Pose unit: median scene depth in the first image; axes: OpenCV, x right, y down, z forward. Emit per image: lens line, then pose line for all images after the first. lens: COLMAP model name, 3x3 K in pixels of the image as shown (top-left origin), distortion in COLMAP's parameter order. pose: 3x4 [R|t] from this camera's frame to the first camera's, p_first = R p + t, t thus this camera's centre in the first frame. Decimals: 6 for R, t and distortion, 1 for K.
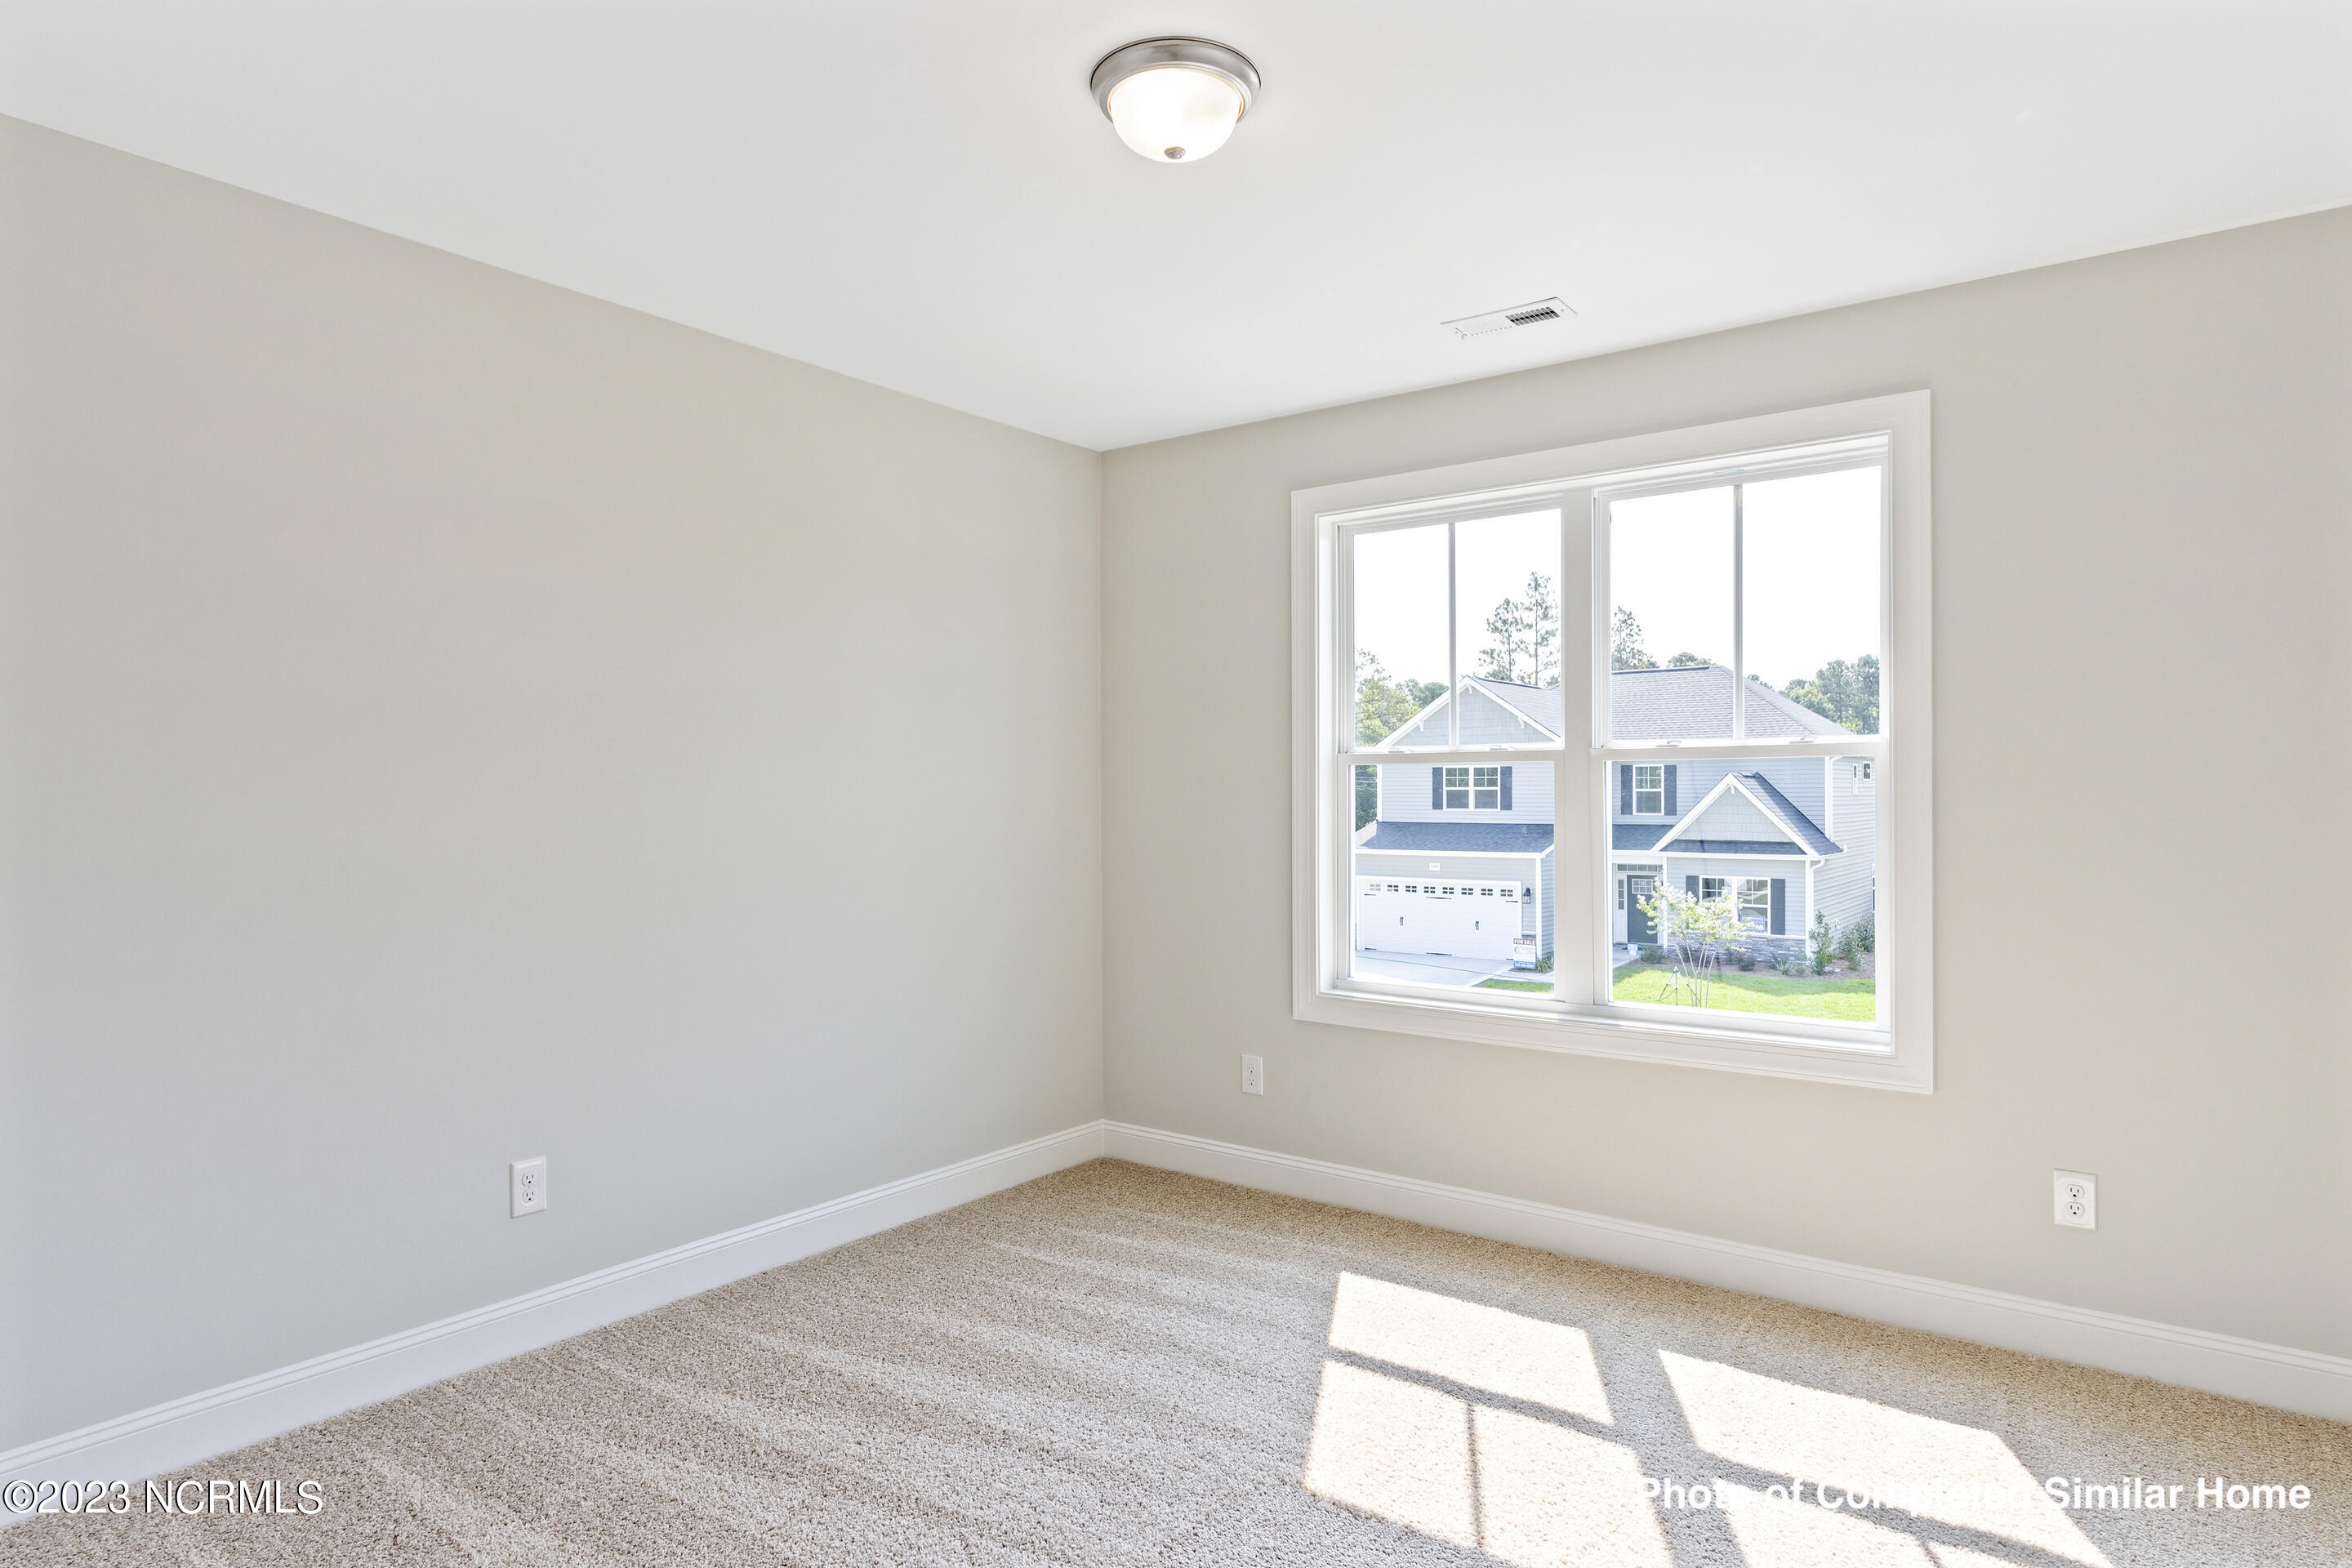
lens RADIAL K [[1311.7, 0, 1107.4], [0, 1311.7, 789.0], [0, 0, 1]] dist [-0.084392, 0.000830]
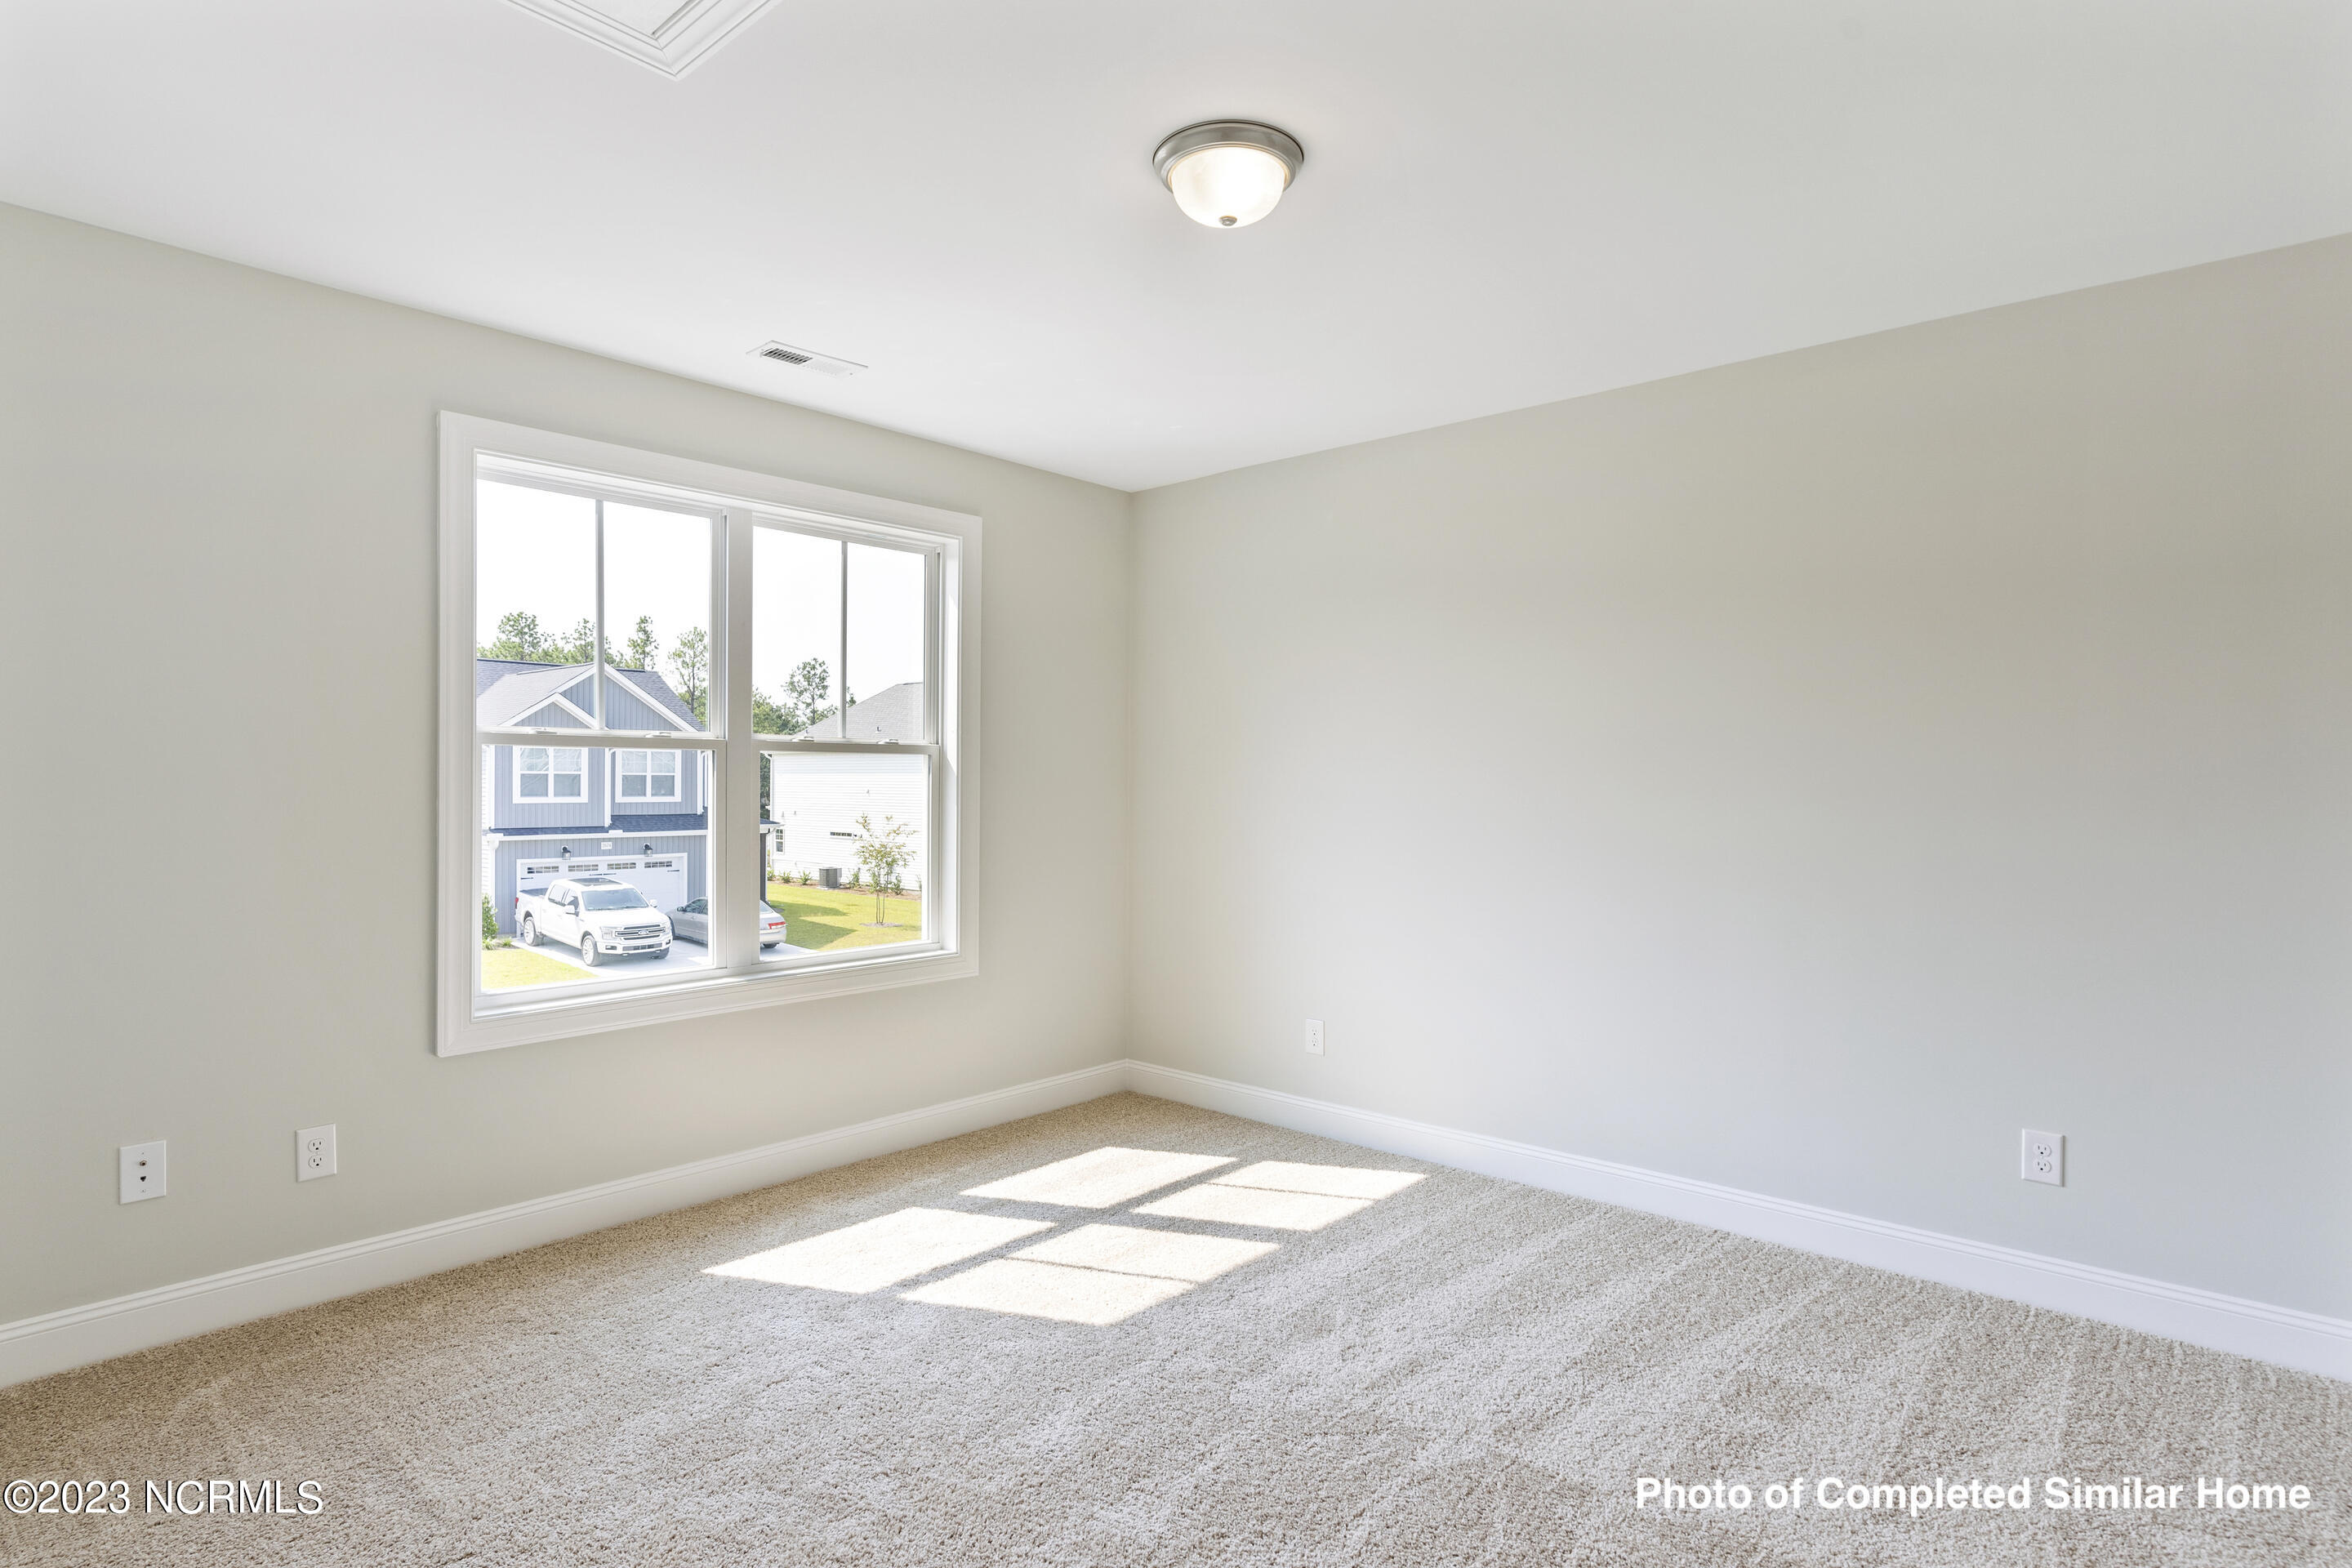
lens RADIAL K [[1238.9, 0, 1166.9], [0, 1238.9, 787.5], [0, 0, 1]] dist [0.003527, 0.000924]
pose [[0.035074, -0.005122, 0.999372, -0.914037], [-0.005702, 0.999970, 0.005325, 0.002708], [-0.999368, -0.005885, 0.035043, 0.768970]]
